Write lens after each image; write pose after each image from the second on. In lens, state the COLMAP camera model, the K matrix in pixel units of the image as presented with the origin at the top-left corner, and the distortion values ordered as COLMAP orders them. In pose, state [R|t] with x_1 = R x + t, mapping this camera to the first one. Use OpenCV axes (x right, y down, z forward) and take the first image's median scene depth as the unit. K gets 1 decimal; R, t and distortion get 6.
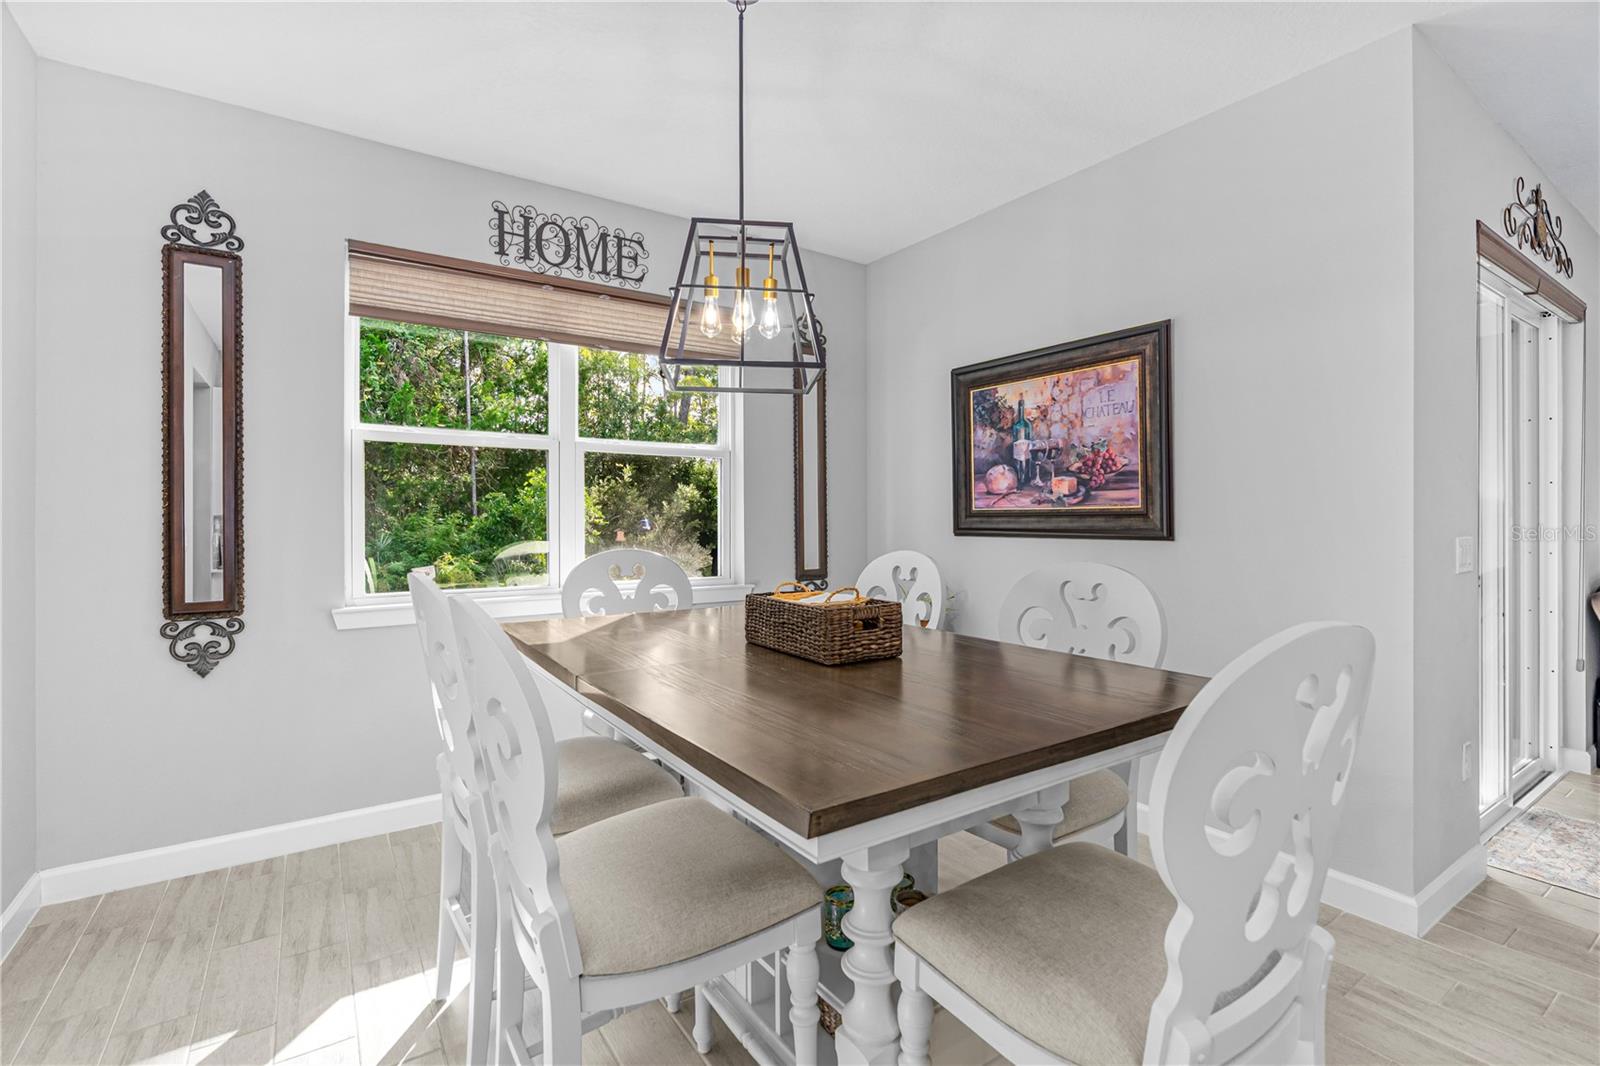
lens RADIAL K [[725.5, 0, 800.0], [0, 725.5, 533.0], [0, 0, 1]] dist [-0.047303, 0.000007]
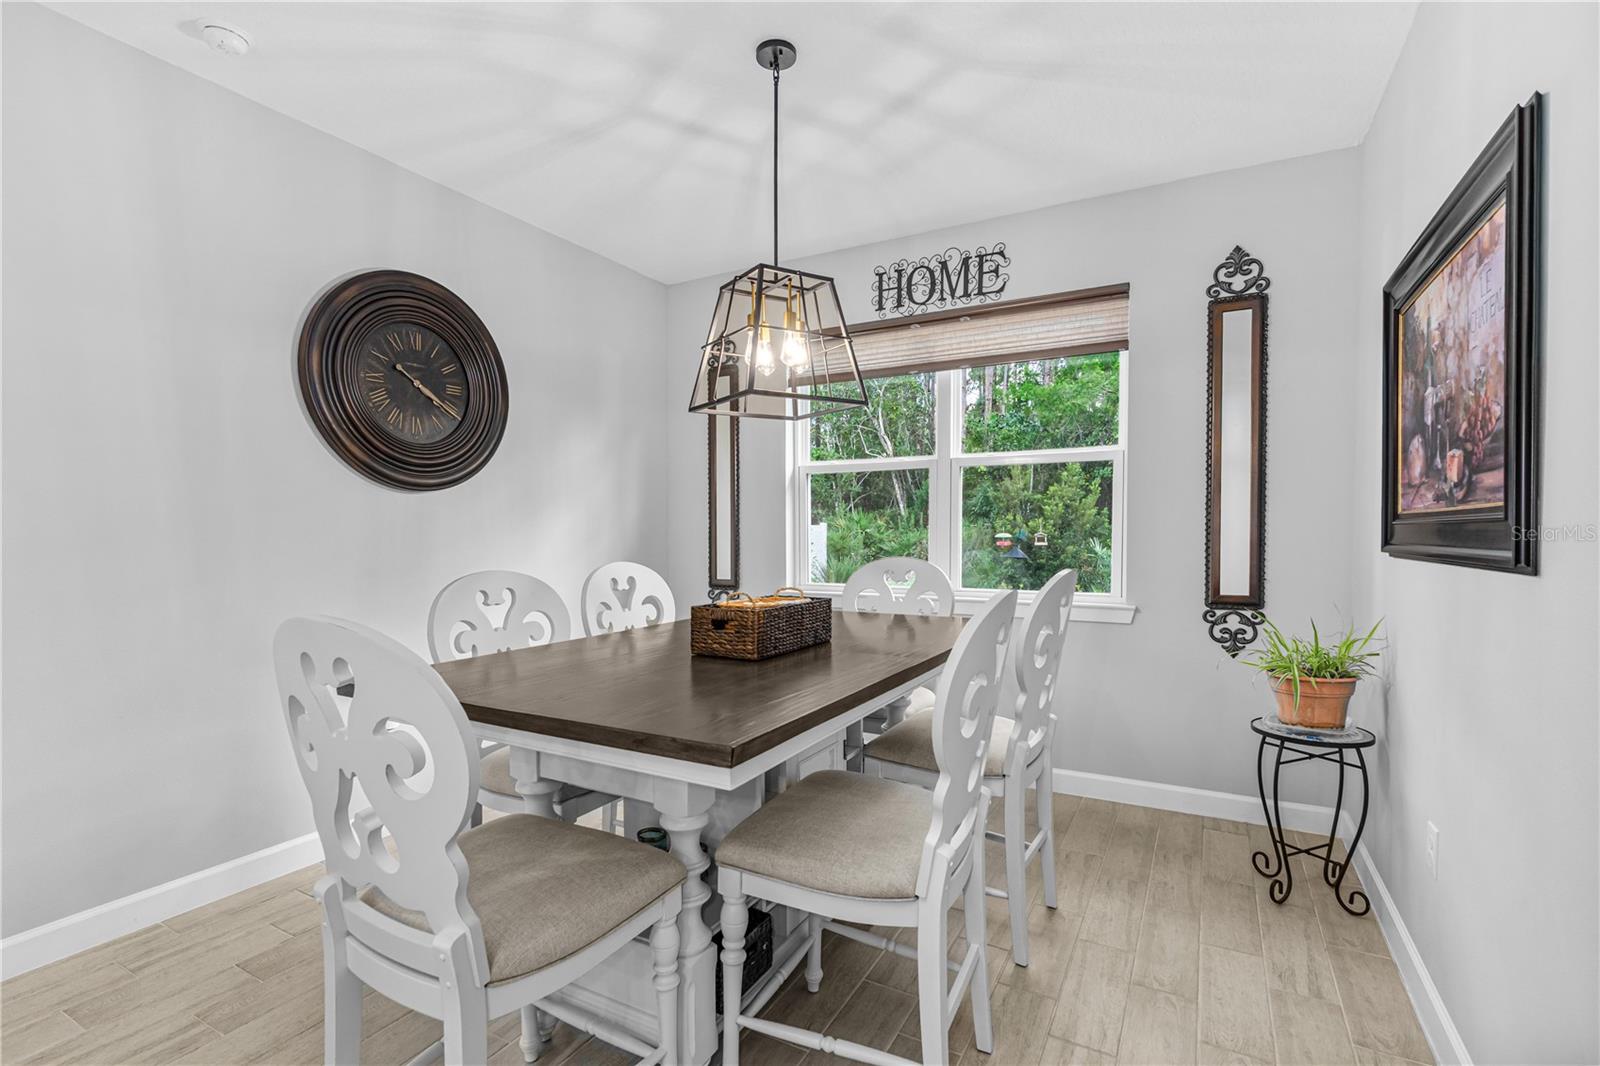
lens RADIAL K [[719.9, 0, 800.0], [0, 719.9, 533.0], [0, 0, 1]] dist [-0.000083, 0.000081]
pose [[0.452298, 0.007997, -0.891831, 0.583840], [-0.006169, 0.999964, 0.005838, -0.017055], [0.891846, 0.002861, 0.452331, 0.312208]]
